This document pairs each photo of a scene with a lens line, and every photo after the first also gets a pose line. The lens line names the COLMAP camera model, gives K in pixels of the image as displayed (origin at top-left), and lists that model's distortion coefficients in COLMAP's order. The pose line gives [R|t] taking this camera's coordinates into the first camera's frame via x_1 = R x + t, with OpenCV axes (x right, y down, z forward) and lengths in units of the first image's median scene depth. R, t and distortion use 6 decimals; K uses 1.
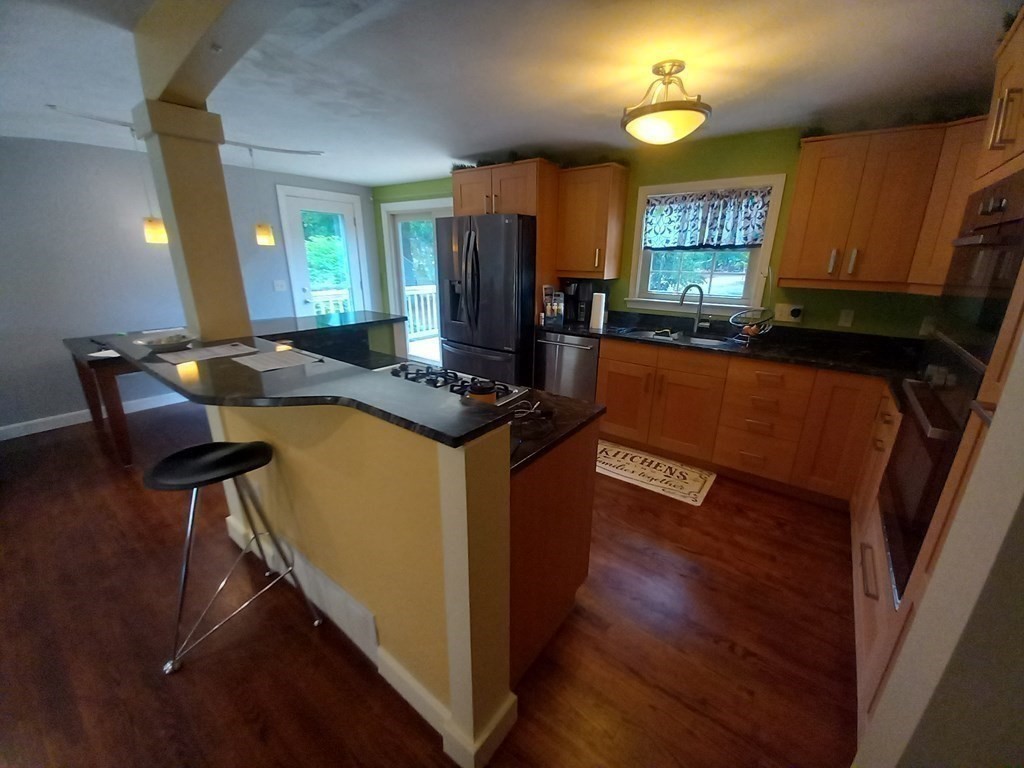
lens RADIAL K [[411.1, 0, 508.1], [0, 411.1, 388.9], [0, 0, 1]] dist [0.001251, -0.006206]
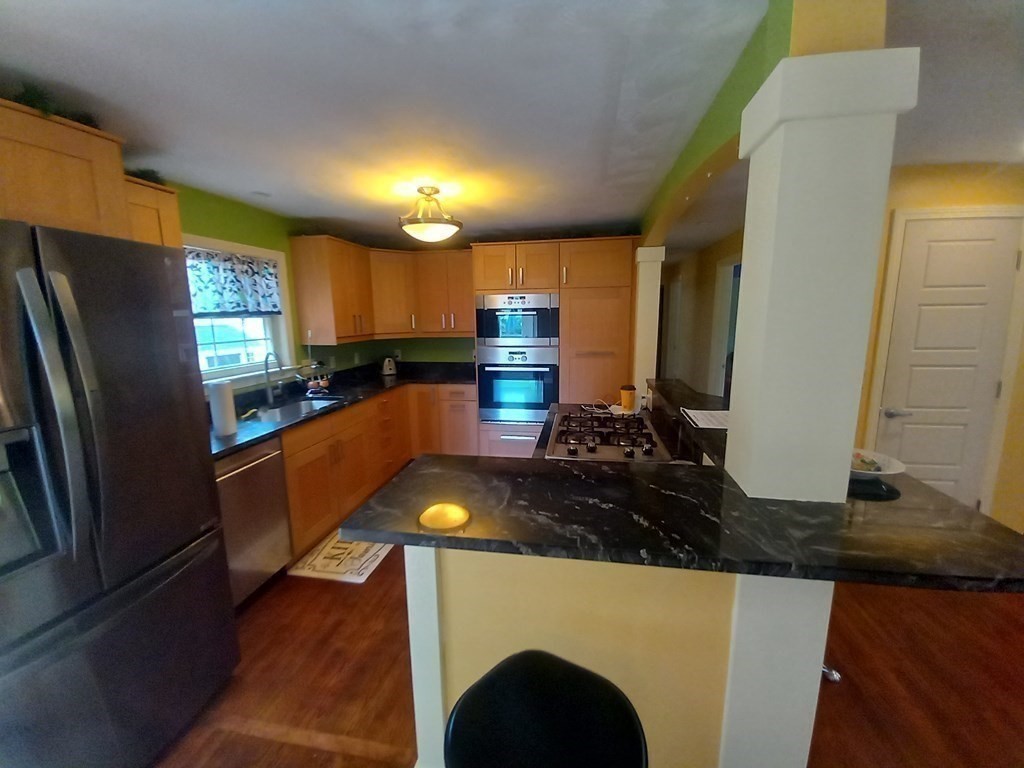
lens RADIAL K [[411.1, 0, 511.9], [0, 411.1, 385.4], [0, 0, 1]] dist [0.001251, -0.006206]
pose [[-0.466686, -0.149268, 0.871736, -0.595282], [0.281254, 0.909440, 0.306293, -0.308167], [-0.838511, 0.388122, -0.382440, 0.904448]]
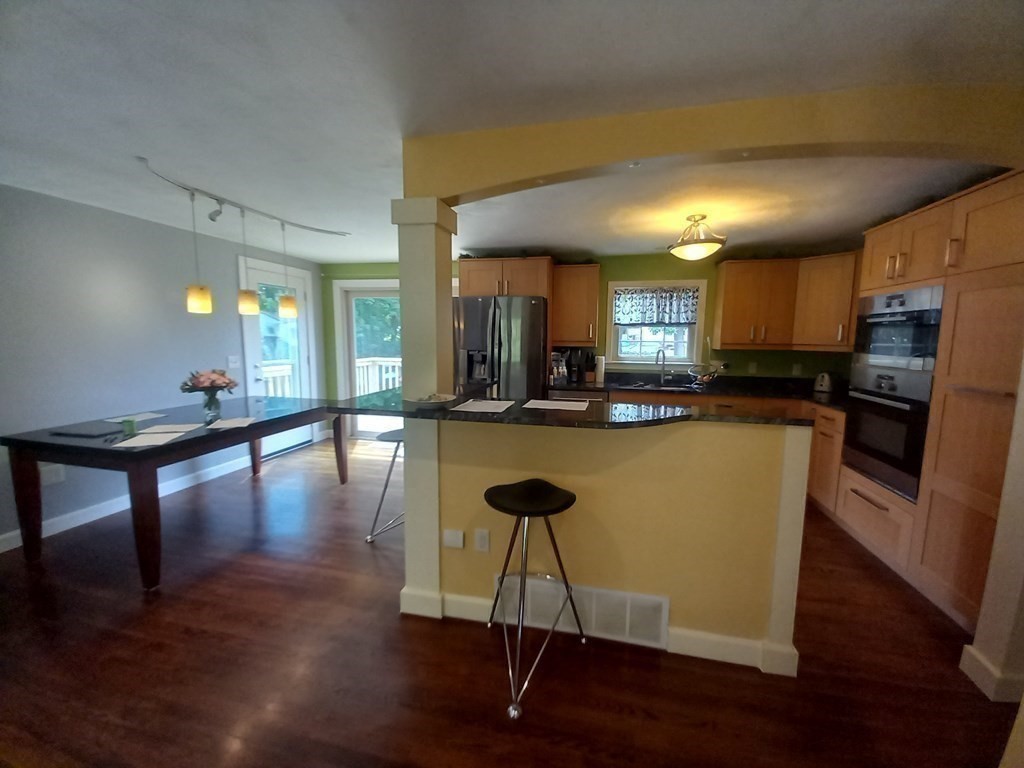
lens RADIAL K [[411.1, 0, 514.9], [0, 411.1, 386.3], [0, 0, 1]] dist [0.001251, -0.006206]
pose [[0.908063, -0.051763, 0.415623, -0.570848], [0.128329, 0.978992, -0.158450, 0.025964], [-0.398690, 0.197219, 0.895629, -0.029465]]
